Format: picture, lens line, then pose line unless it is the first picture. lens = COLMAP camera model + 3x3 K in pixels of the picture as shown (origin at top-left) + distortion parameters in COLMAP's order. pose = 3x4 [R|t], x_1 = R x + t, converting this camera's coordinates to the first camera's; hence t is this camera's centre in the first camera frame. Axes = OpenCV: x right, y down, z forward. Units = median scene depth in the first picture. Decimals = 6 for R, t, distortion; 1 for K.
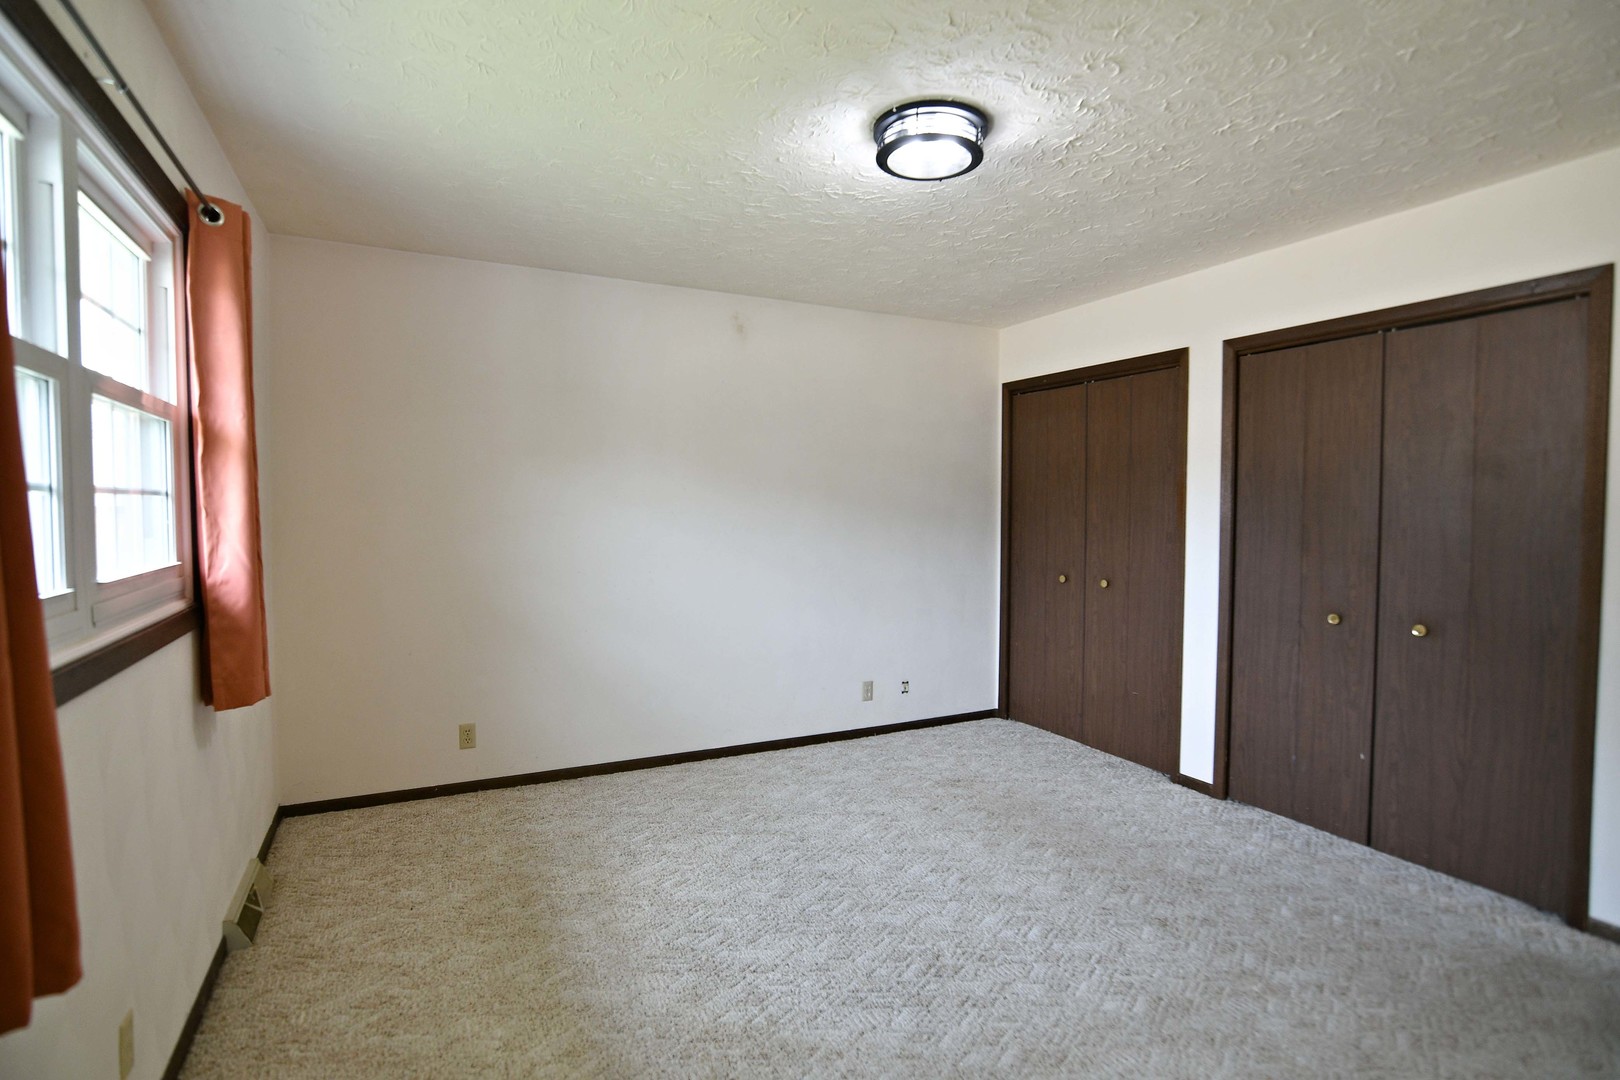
lens RADIAL K [[787.8, 0, 811.8], [0, 787.8, 548.1], [0, 0, 1]] dist [-0.016631, 0.000900]
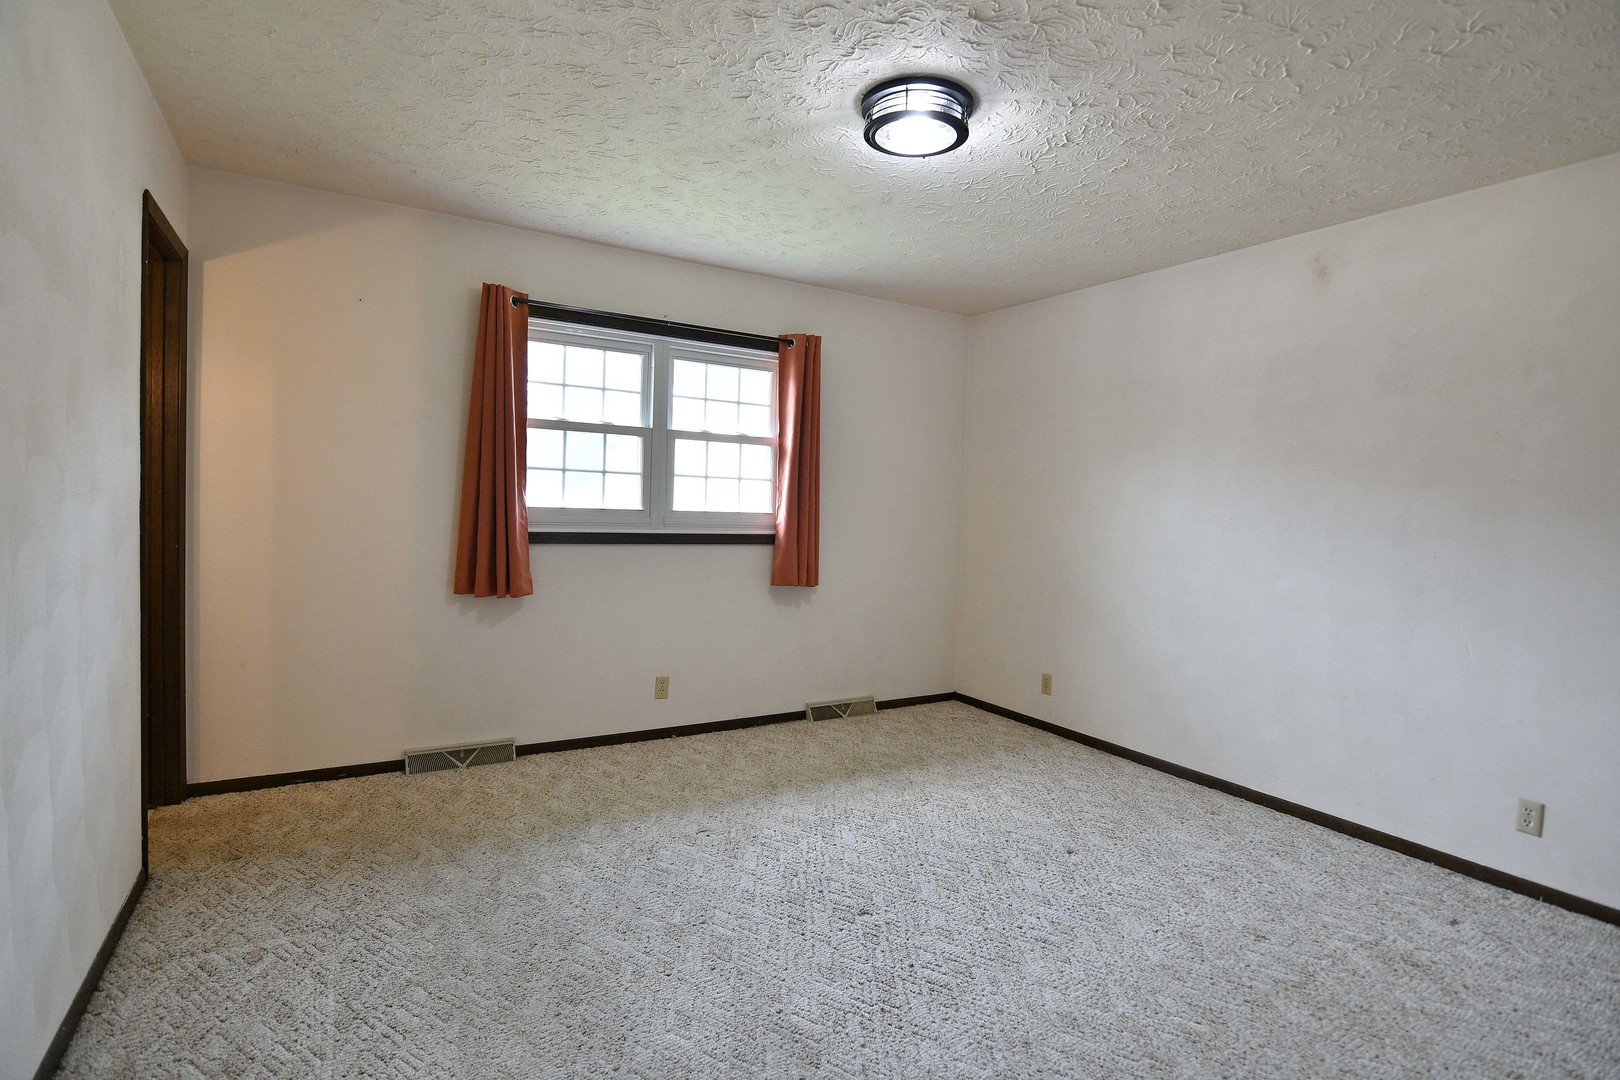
lens RADIAL K [[787.8, 0, 814.7], [0, 787.8, 534.1], [0, 0, 1]] dist [-0.016631, 0.000900]
pose [[0.084028, 0.033642, -0.995895, 0.789831], [-0.087746, 0.995797, 0.026235, 0.007330], [0.992593, 0.085181, 0.086627, 0.549189]]
